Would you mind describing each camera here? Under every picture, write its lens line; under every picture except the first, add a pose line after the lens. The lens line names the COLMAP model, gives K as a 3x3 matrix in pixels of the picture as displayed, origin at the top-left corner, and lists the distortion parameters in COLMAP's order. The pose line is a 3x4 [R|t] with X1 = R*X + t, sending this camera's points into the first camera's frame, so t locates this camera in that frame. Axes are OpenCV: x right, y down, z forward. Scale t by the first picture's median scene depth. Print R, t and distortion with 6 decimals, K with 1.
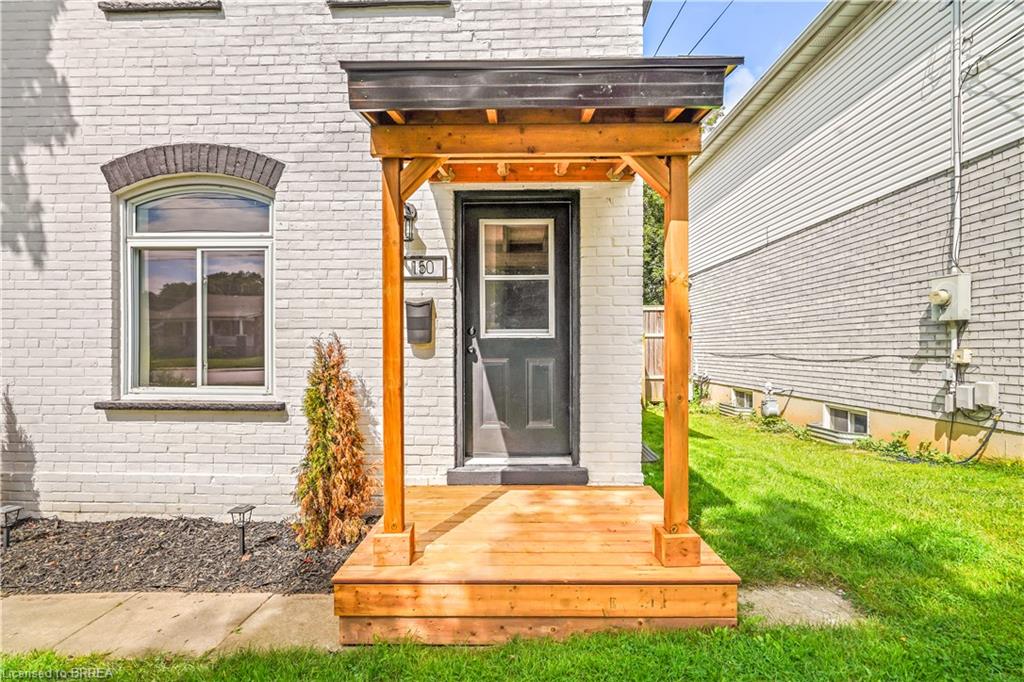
lens RADIAL K [[475.2, 0, 483.1], [0, 475.2, 357.7], [0, 0, 1]] dist [-0.003937, 0.000949]
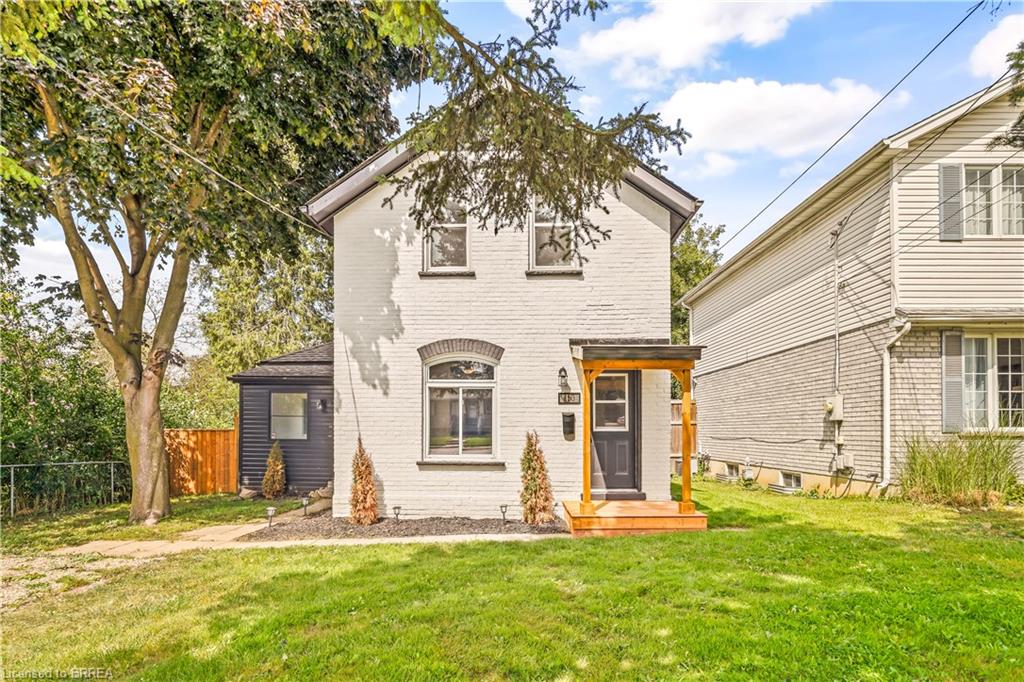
lens RADIAL K [[504.4, 0, 507.9], [0, 504.4, 426.1], [0, 0, 1]] dist [-0.014038, 0.001844]
pose [[0.998757, 0.003681, 0.049704, -0.378508], [-0.002374, 0.999650, -0.026331, -0.002926], [-0.049783, 0.026180, 0.998417, -0.913565]]
